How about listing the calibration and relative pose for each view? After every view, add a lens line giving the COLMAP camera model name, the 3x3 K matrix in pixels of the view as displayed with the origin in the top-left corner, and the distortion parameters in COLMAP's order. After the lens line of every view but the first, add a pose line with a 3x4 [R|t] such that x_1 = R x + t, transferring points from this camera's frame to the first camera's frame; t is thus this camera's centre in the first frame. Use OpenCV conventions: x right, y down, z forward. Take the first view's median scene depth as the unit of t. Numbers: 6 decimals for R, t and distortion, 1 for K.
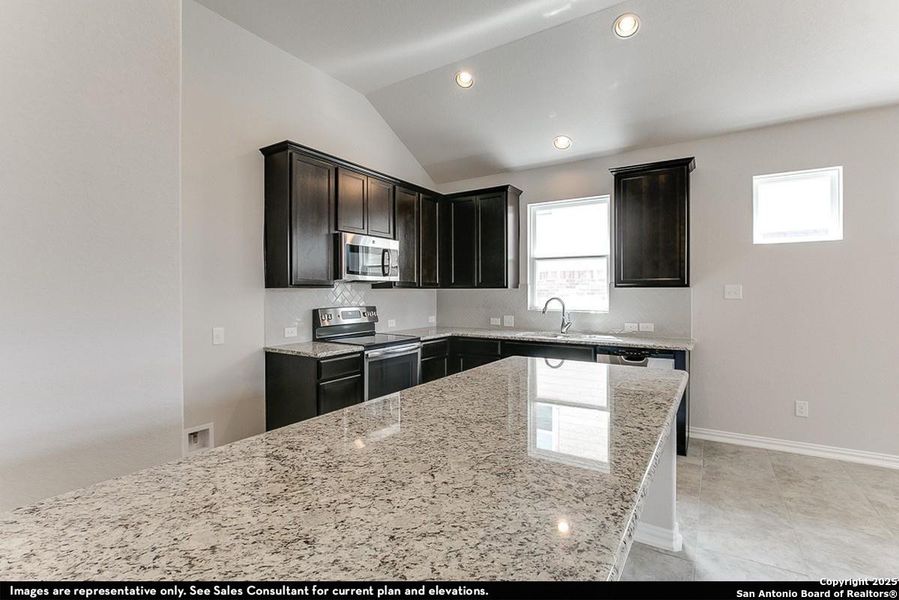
lens RADIAL K [[419.3, 0, 445.1], [0, 419.3, 296.4], [0, 0, 1]] dist [-0.018598, 0.000577]
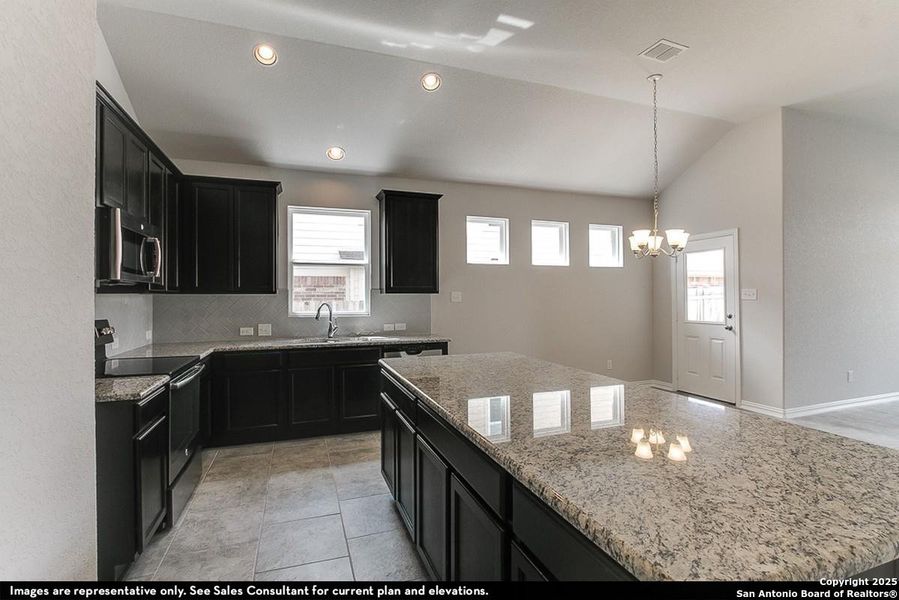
lens RADIAL K [[419.3, 0, 445.1], [0, 419.3, 296.4], [0, 0, 1]] dist [-0.018598, 0.000577]
pose [[0.603516, -0.001245, 0.797350, -0.397750], [0.013396, 0.999873, -0.008579, -0.001351], [-0.797238, 0.015858, 0.603456, 0.170561]]
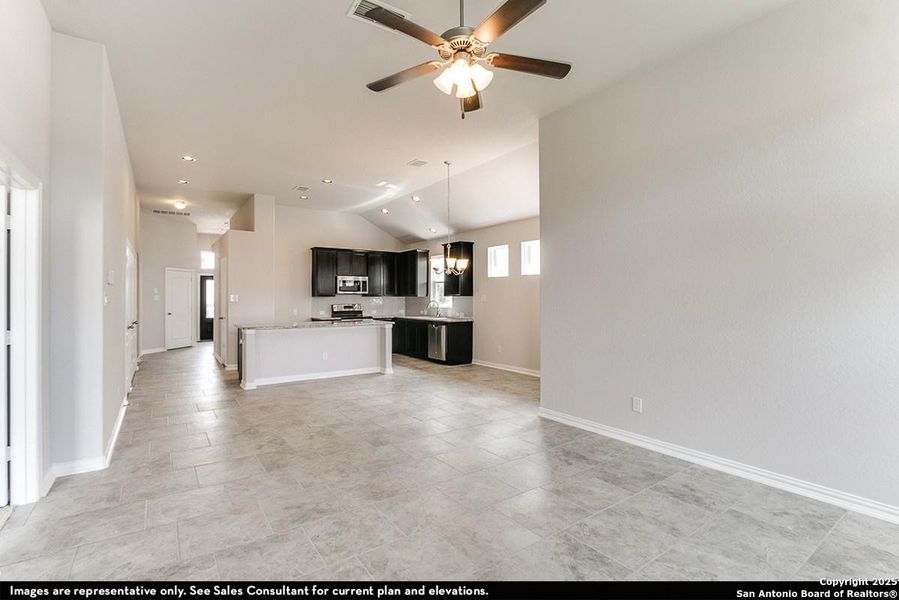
lens RADIAL K [[419.3, 0, 445.1], [0, 419.3, 296.4], [0, 0, 1]] dist [-0.018598, 0.000577]
pose [[0.923421, 0.000449, -0.383789, 1.248293], [-0.006070, 0.999891, -0.013435, 0.010099], [0.383741, 0.014736, 0.923323, -1.068208]]
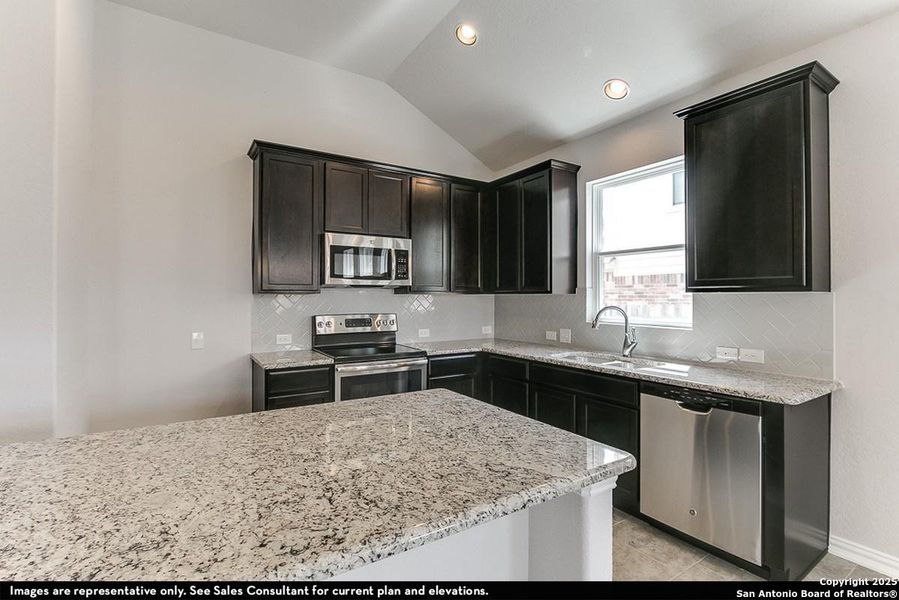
lens RADIAL K [[419.3, 0, 445.1], [0, 419.3, 296.4], [0, 0, 1]] dist [-0.018598, 0.000577]
pose [[0.909870, 0.001494, -0.414891, 0.322936], [-0.007019, 0.999906, -0.011793, -0.004094], [0.414834, 0.013642, 0.909795, 0.244620]]
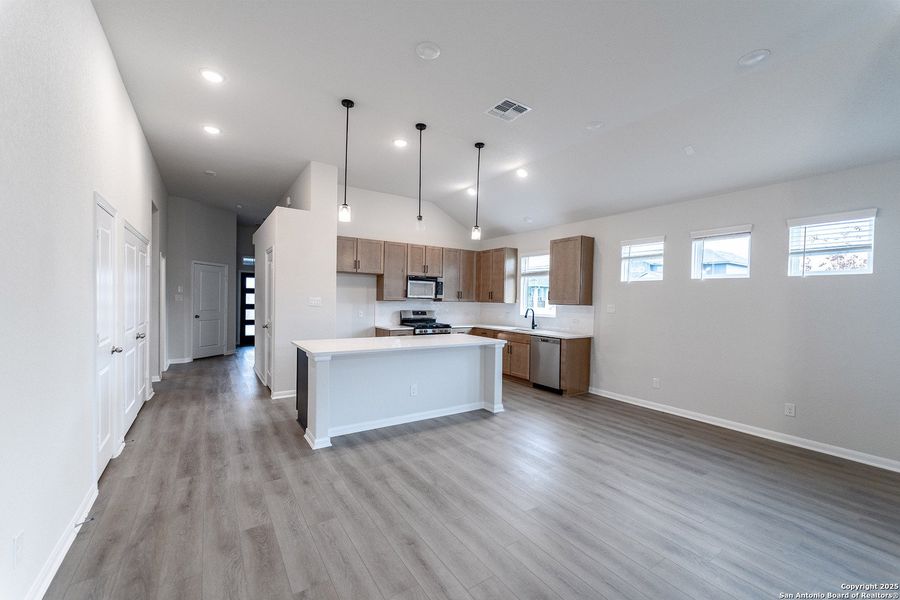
lens RADIAL K [[352.6, 0, 443.0], [0, 352.6, 303.0], [0, 0, 1]] dist [0.010655, -0.000018]
pose [[0.924667, 0.027207, -0.379803, 0.547857], [-0.028610, 0.999589, 0.001951, -0.017031], [0.379699, 0.009062, 0.925066, -0.575587]]
